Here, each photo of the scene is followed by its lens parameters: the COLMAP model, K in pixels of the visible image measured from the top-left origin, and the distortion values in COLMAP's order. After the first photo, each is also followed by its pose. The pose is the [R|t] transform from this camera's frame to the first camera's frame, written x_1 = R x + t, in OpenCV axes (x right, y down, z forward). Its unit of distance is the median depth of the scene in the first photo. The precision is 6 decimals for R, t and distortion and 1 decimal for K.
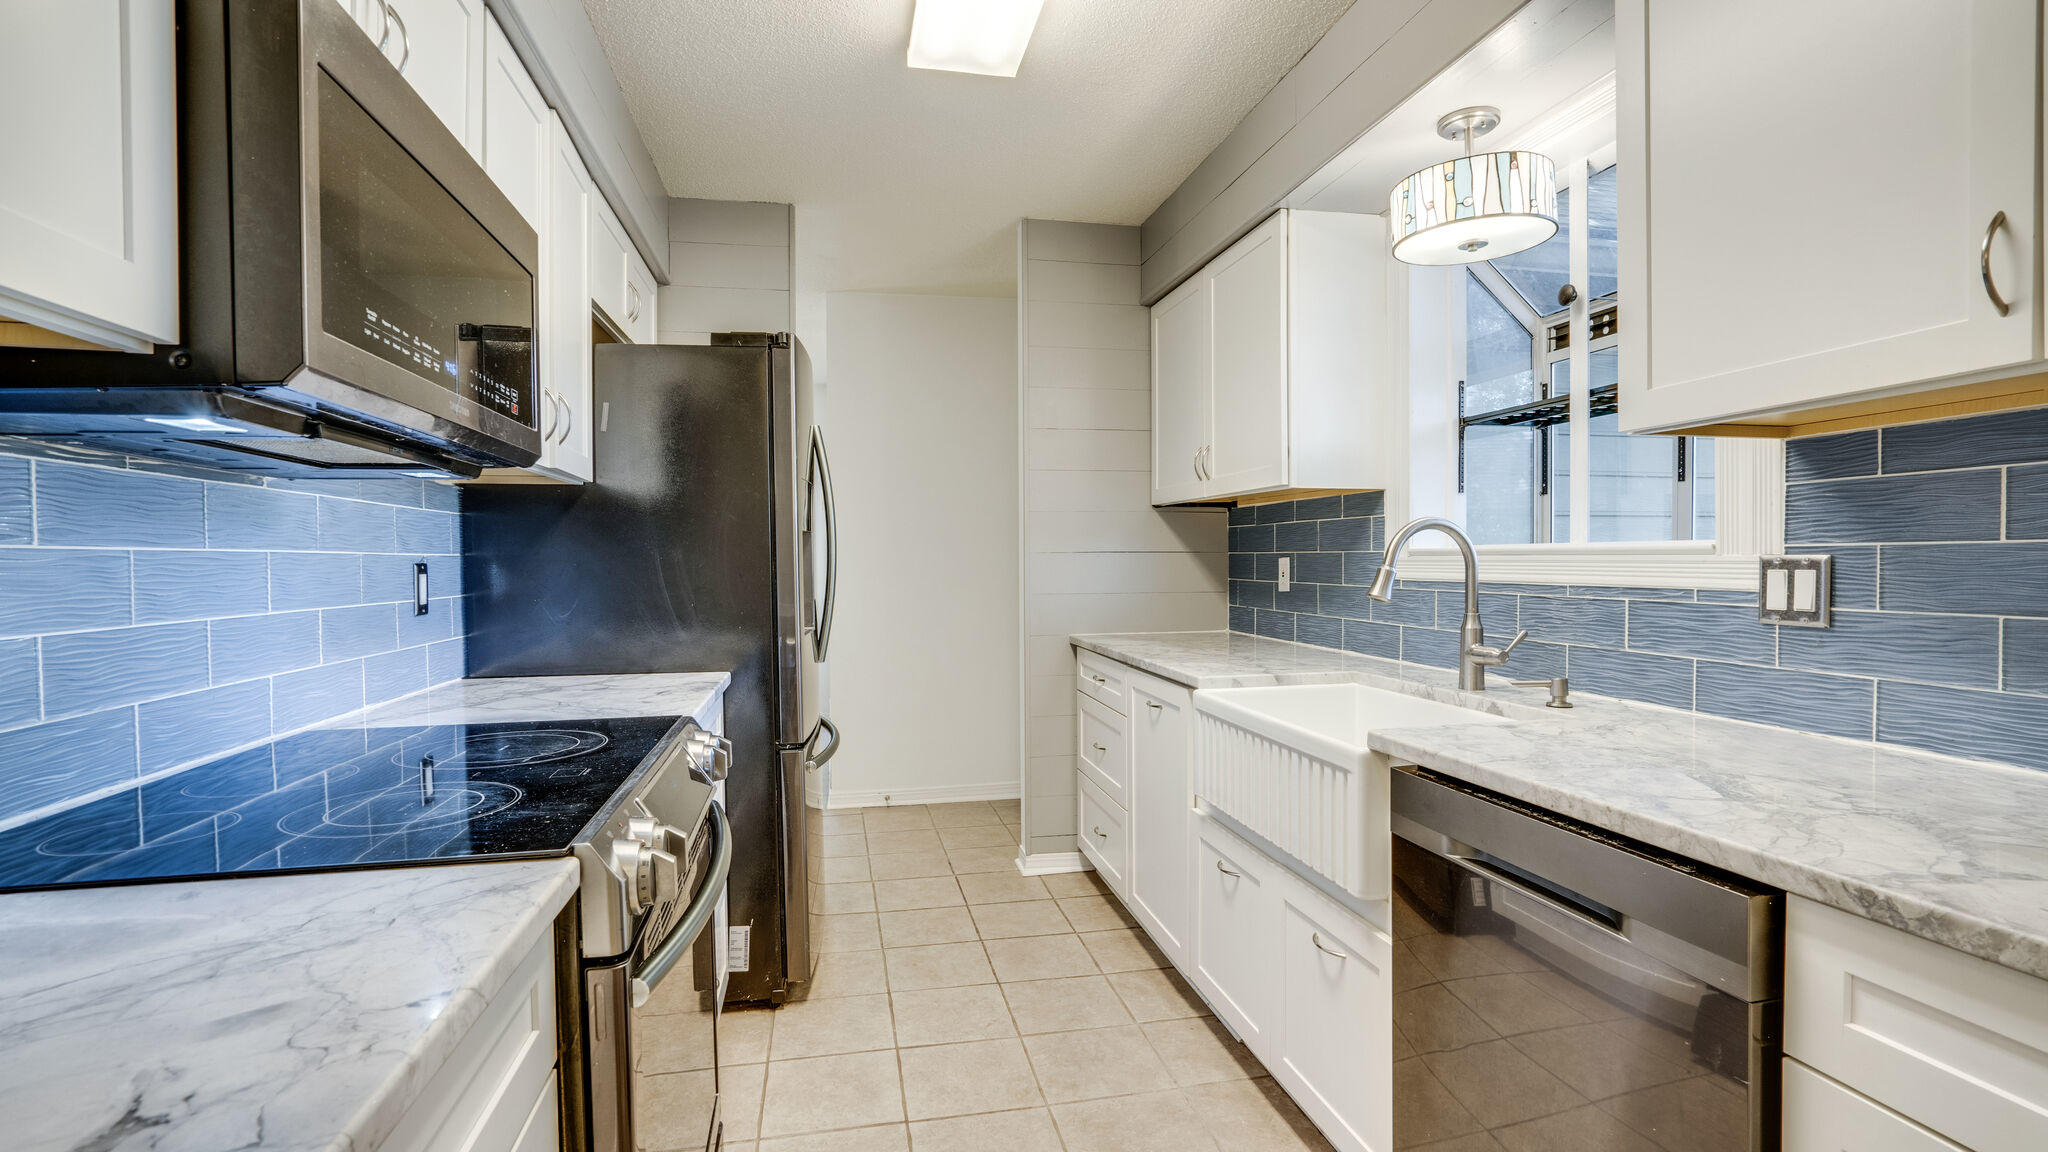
lens RADIAL K [[963.4, 0, 1021.5], [0, 963.4, 582.4], [0, 0, 1]] dist [-0.052403, 0.028128]
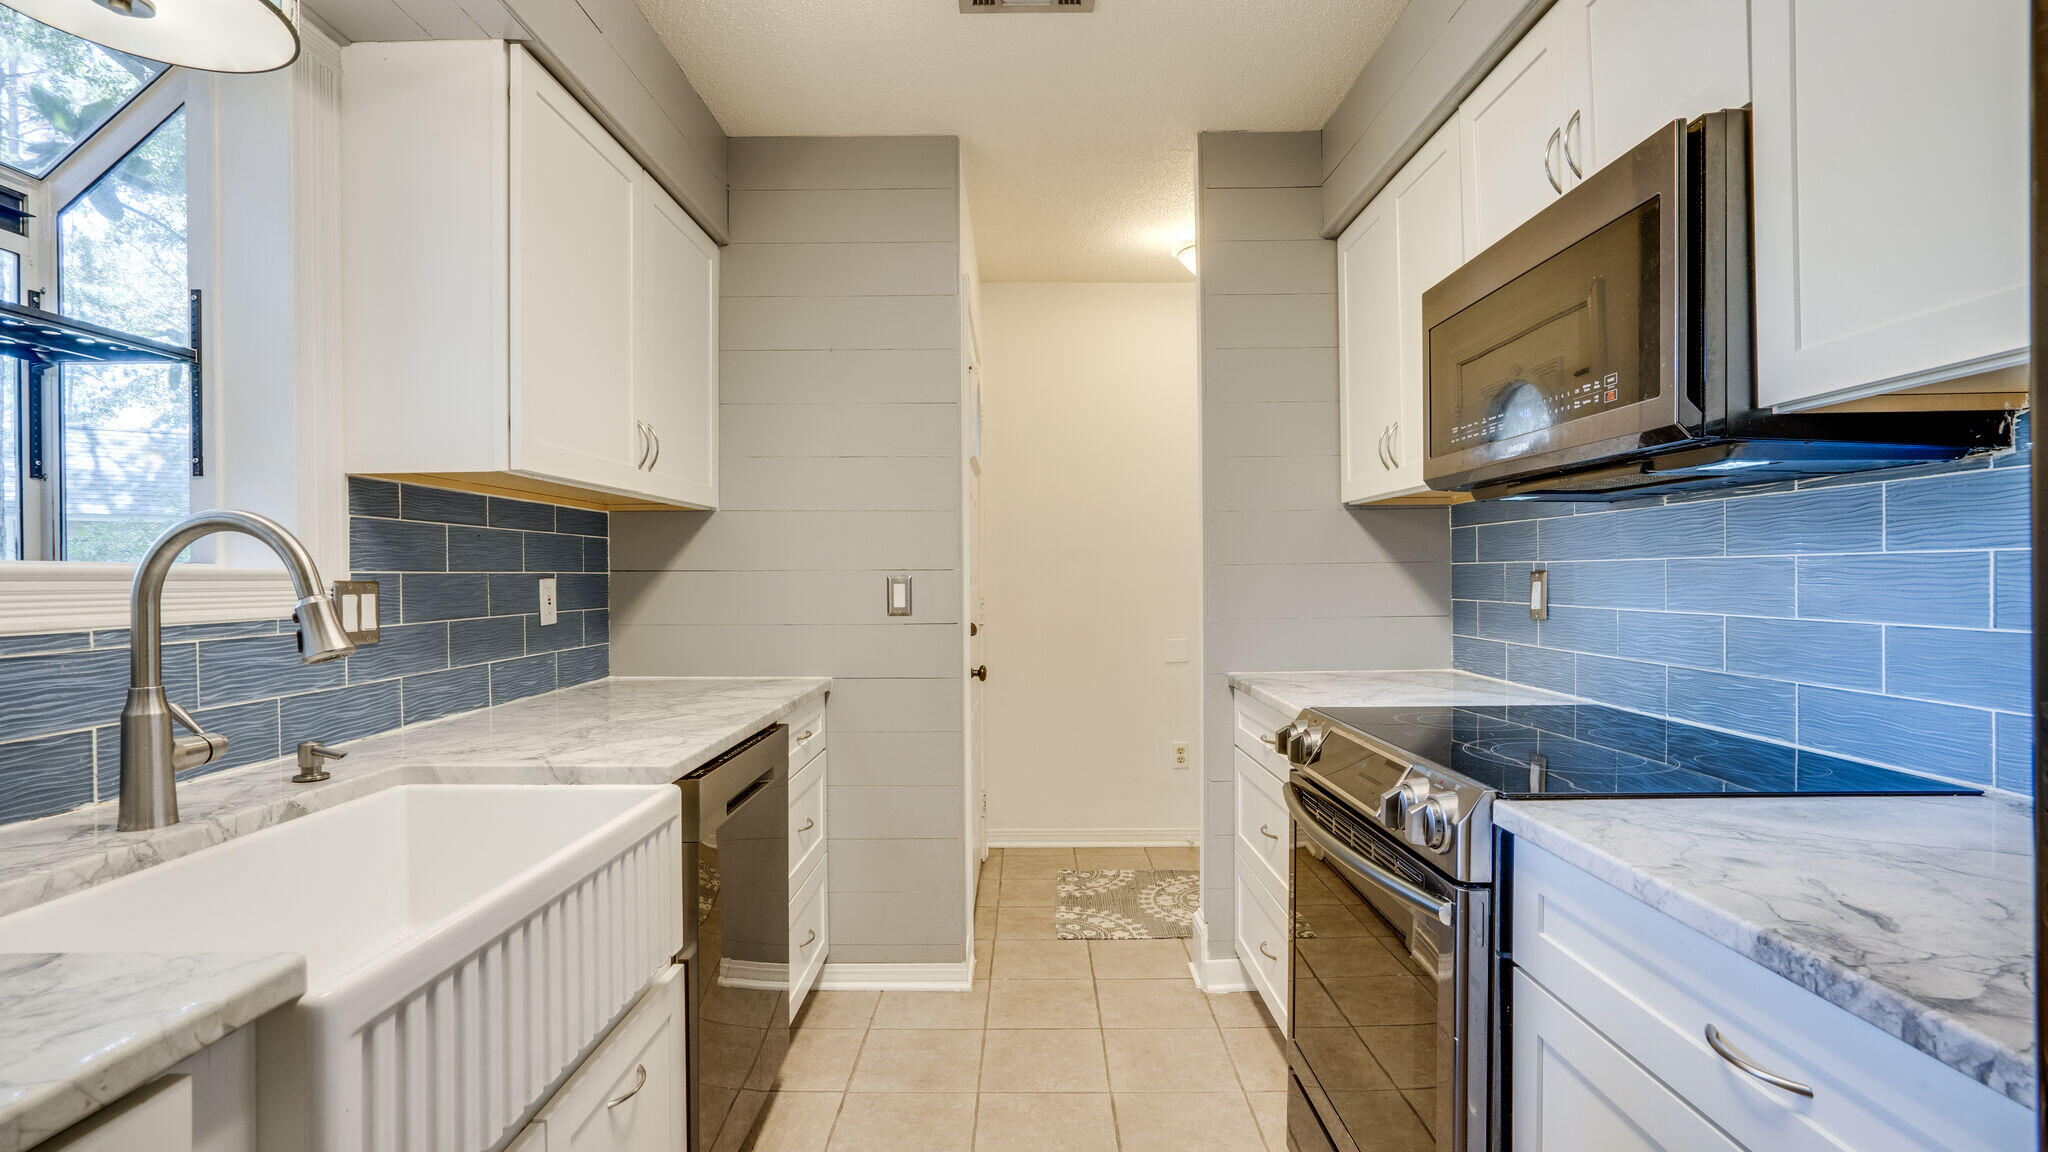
lens RADIAL K [[963.4, 0, 1021.5], [0, 963.4, 582.4], [0, 0, 1]] dist [-0.052403, 0.028128]
pose [[-0.979645, 0.012376, 0.200356, -0.134504], [0.018595, 0.999401, 0.029188, -0.035921], [-0.199875, 0.032320, -0.979288, 1.523560]]
